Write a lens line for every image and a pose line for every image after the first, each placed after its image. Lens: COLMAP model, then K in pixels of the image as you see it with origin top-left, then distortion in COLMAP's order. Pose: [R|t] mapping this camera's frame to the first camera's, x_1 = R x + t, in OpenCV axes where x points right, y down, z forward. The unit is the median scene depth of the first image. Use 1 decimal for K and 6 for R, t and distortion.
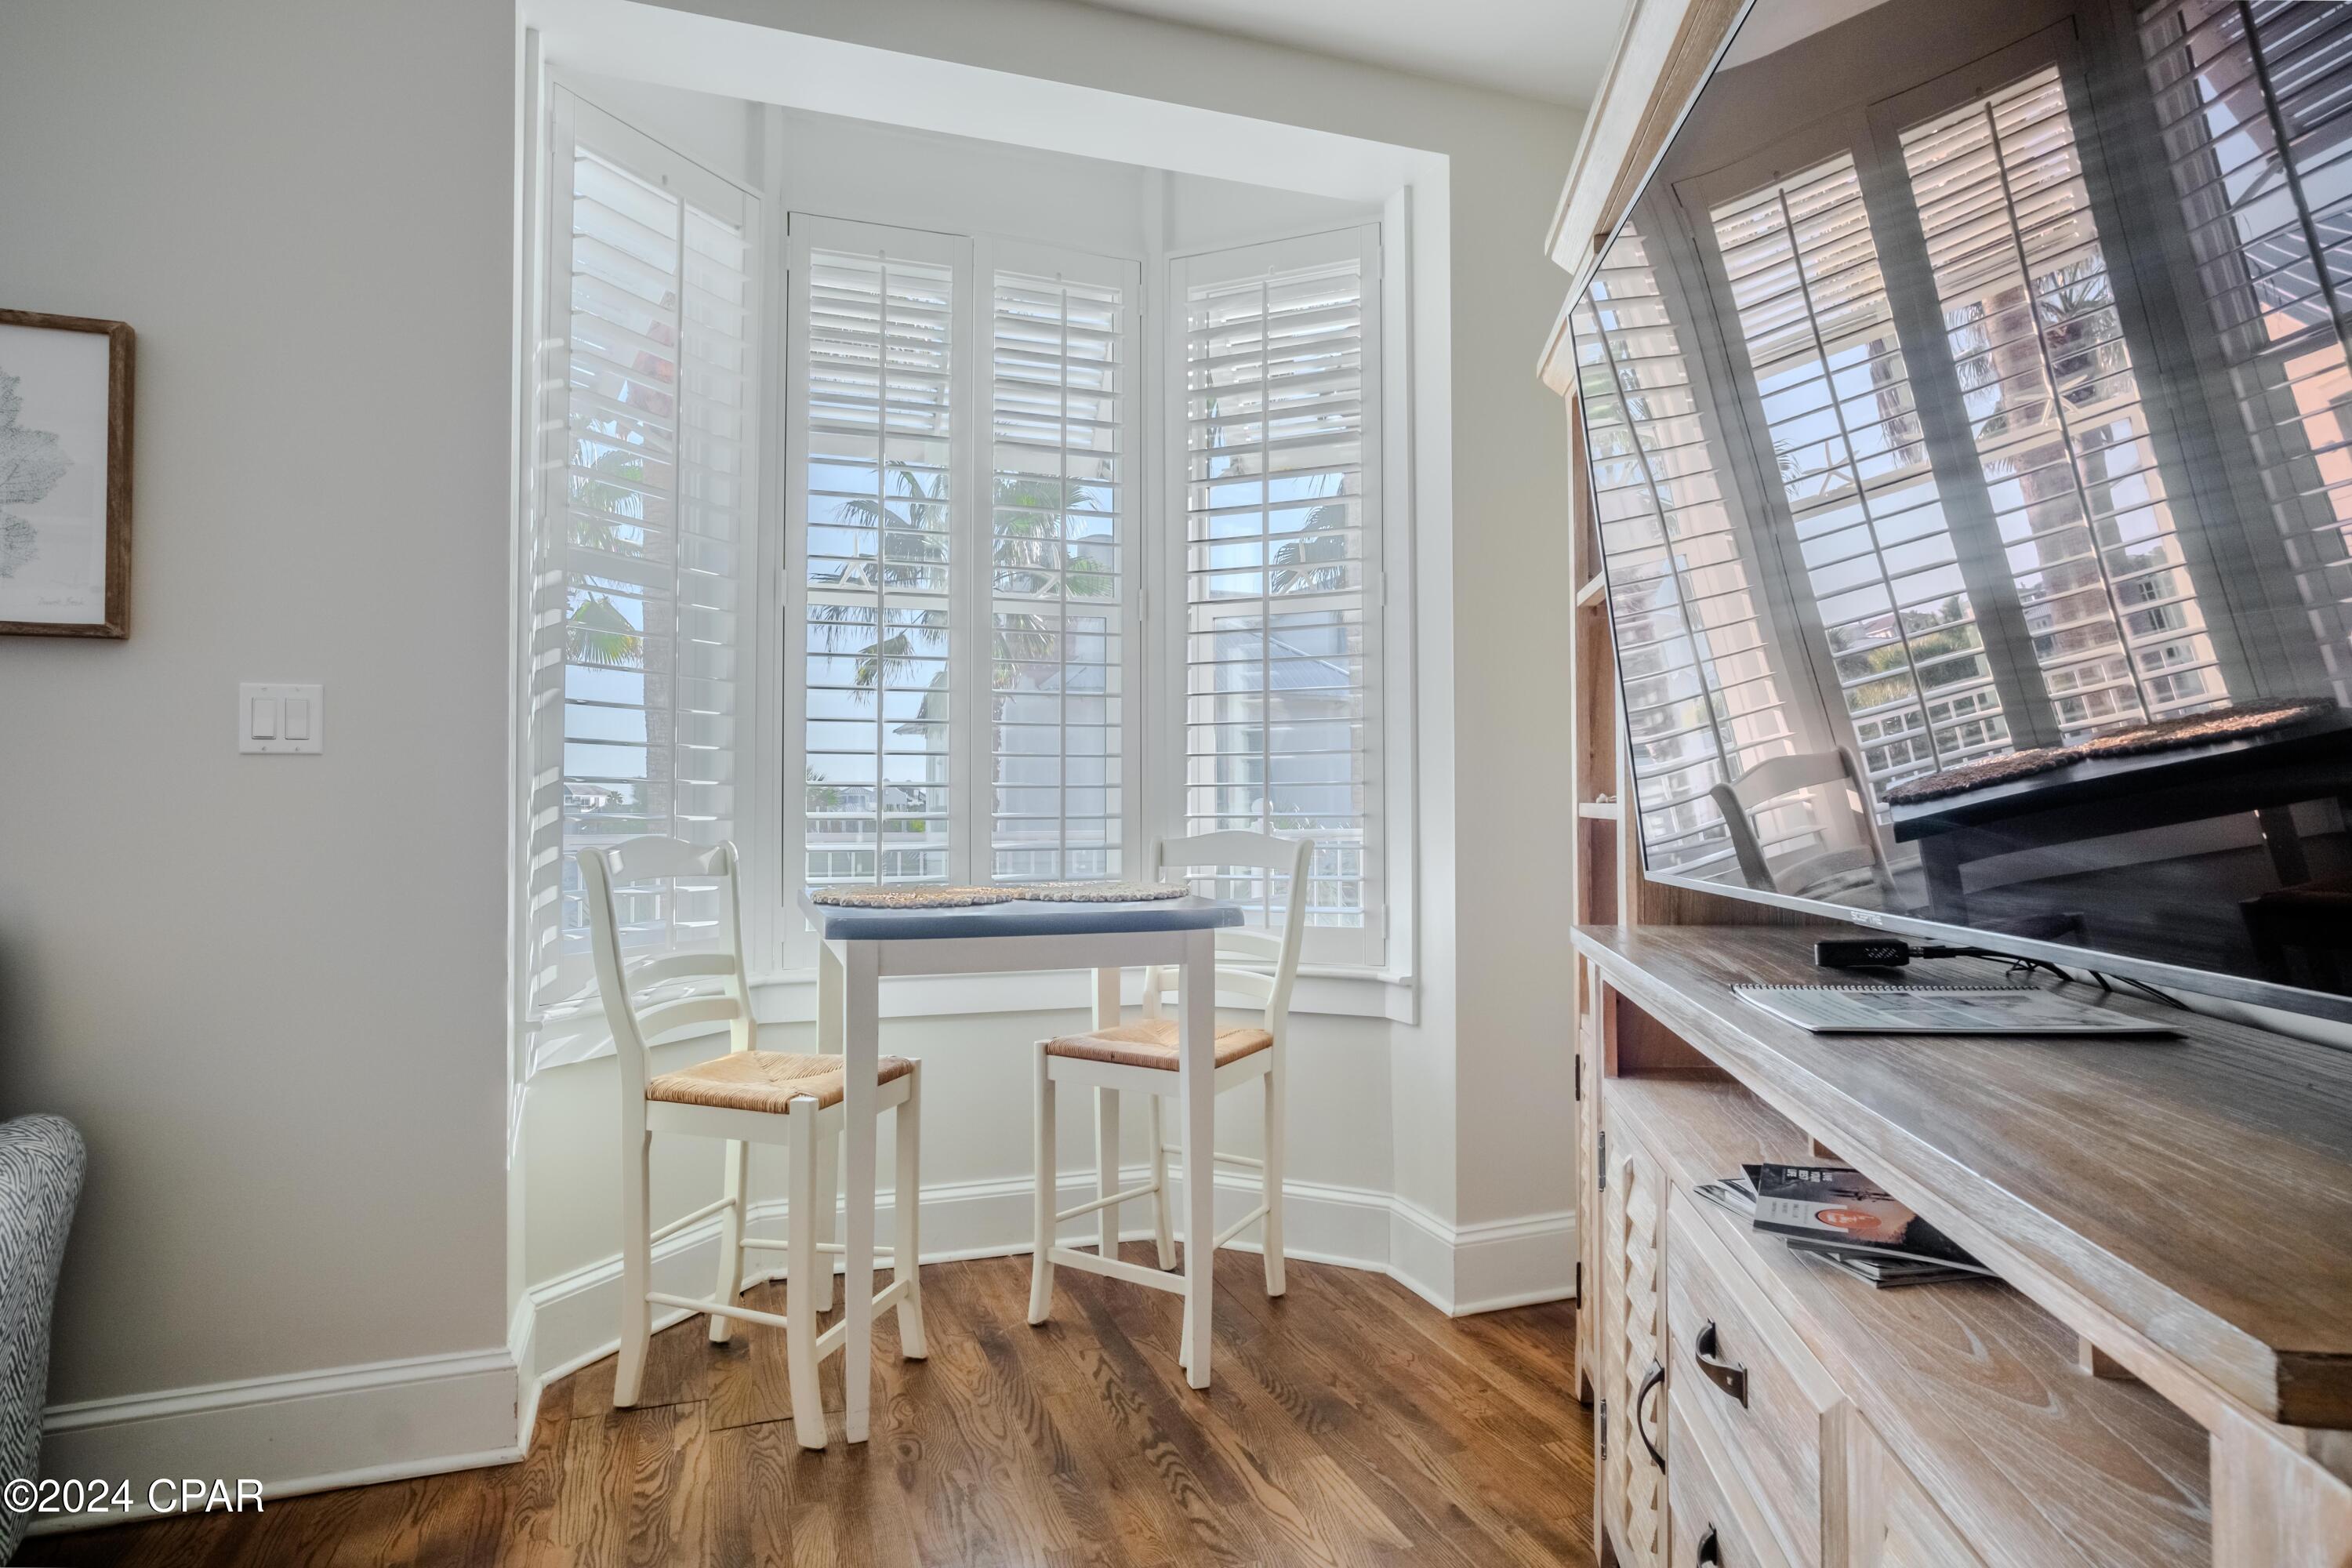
lens RADIAL K [[1322.6, 0, 1201.8], [0, 1322.6, 787.2], [0, 0, 1]] dist [-0.003053, -0.000332]
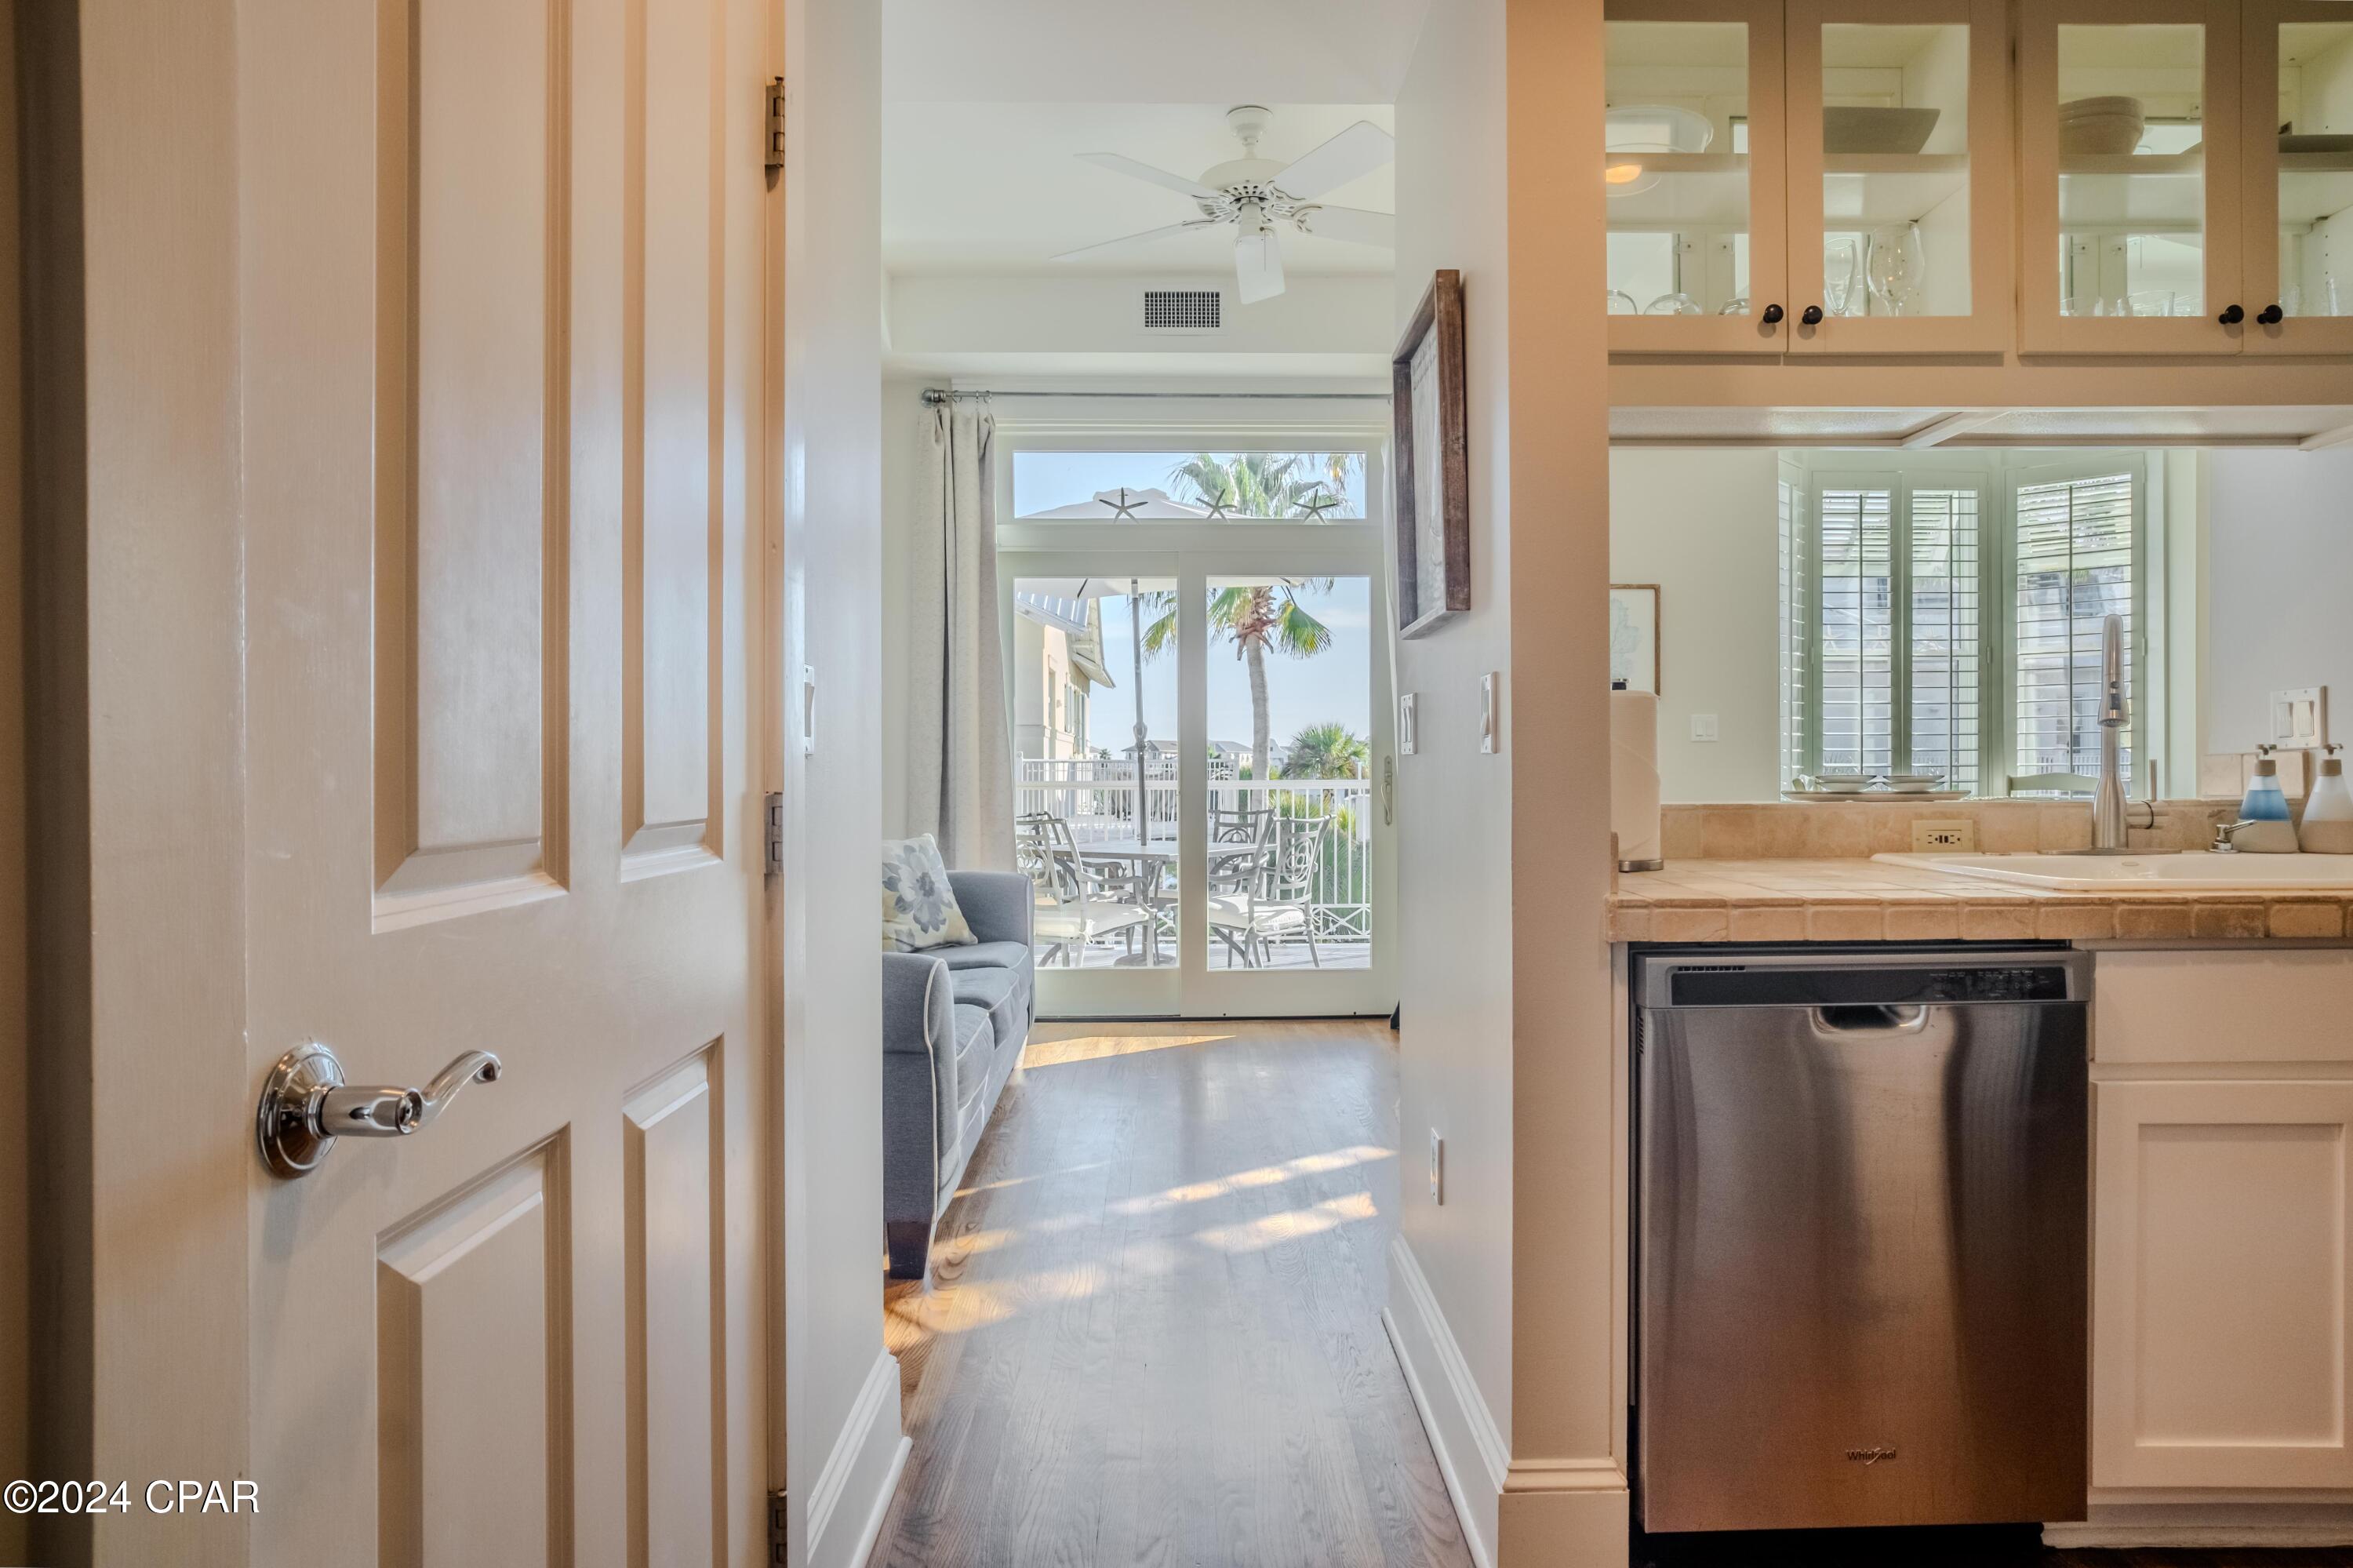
lens RADIAL K [[1354.1, 0, 1221.6], [0, 1354.1, 774.6], [0, 0, 1]] dist [0.002073, 0.003200]
pose [[0.951836, -0.000069, -0.306609, -0.649948], [0.009173, 0.999559, 0.028253, -0.036322], [0.306471, -0.029705, 0.951416, -1.556166]]
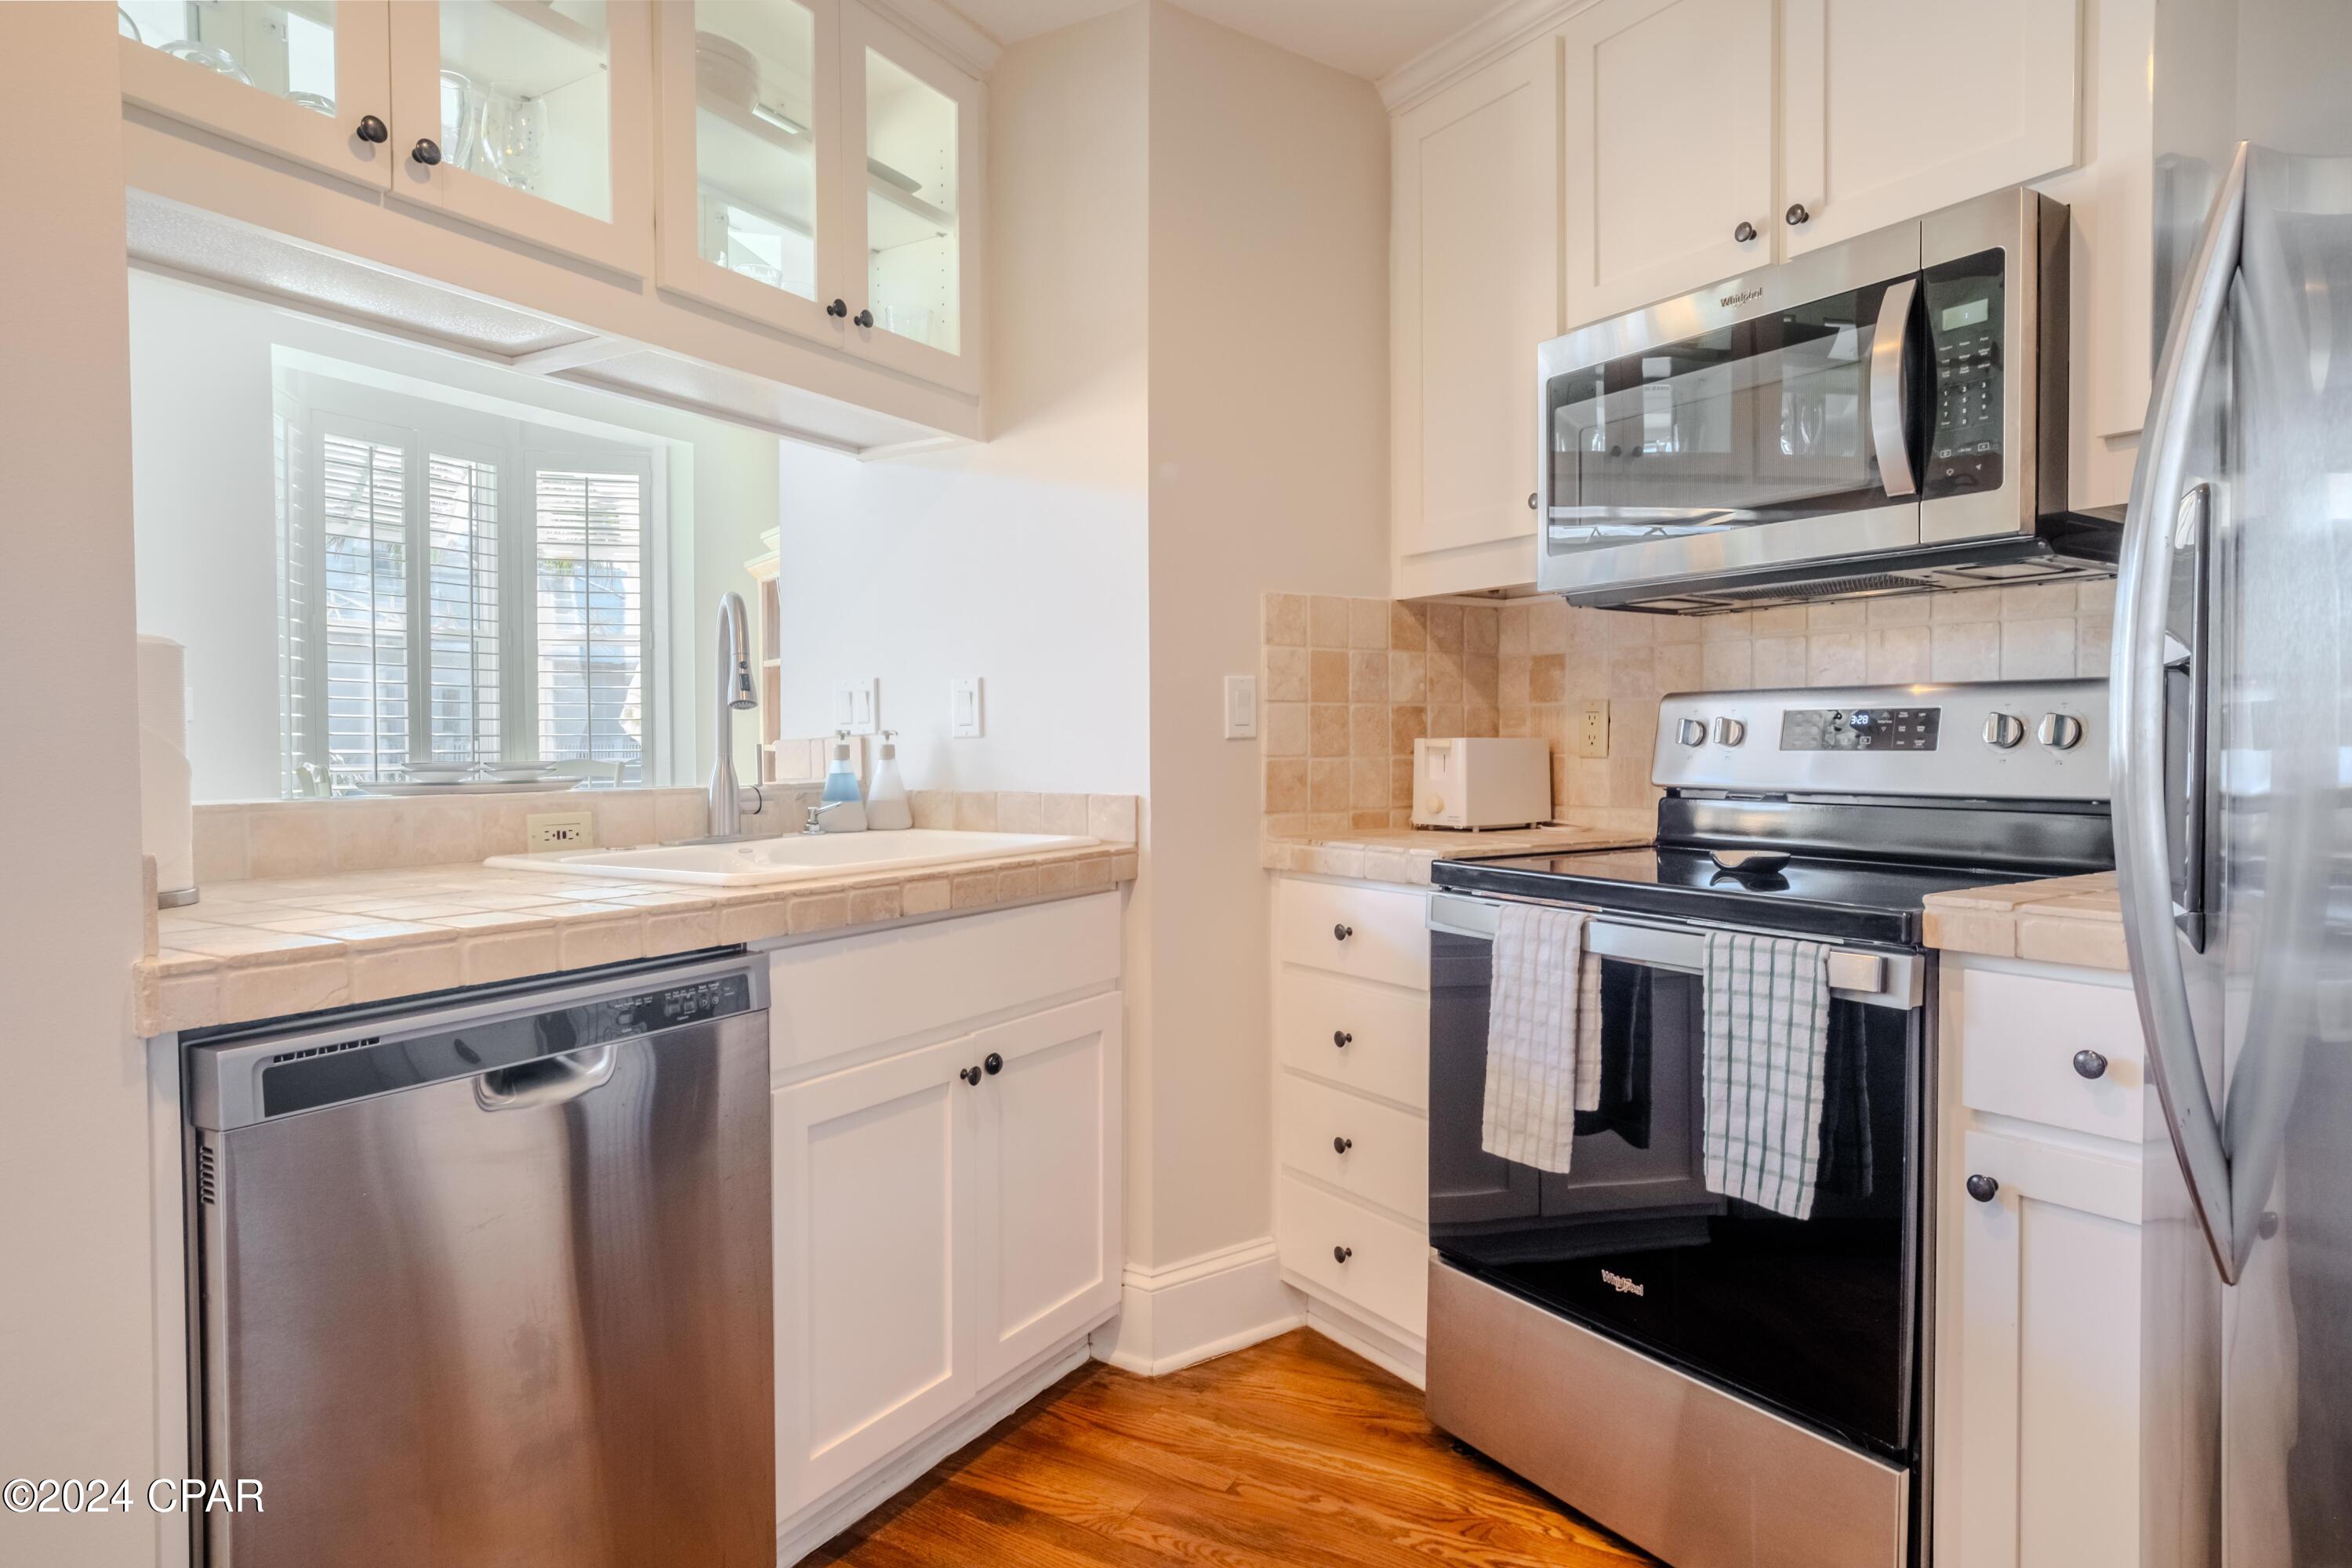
lens RADIAL K [[1344.7, 0, 1203.8], [0, 1344.7, 778.4], [0, 0, 1]] dist [-0.038247, 0.029043]
pose [[0.756291, -0.015203, 0.654058, -0.693860], [-0.013023, 0.999182, 0.038284, -0.029653], [-0.654105, -0.037472, 0.755475, -1.358682]]
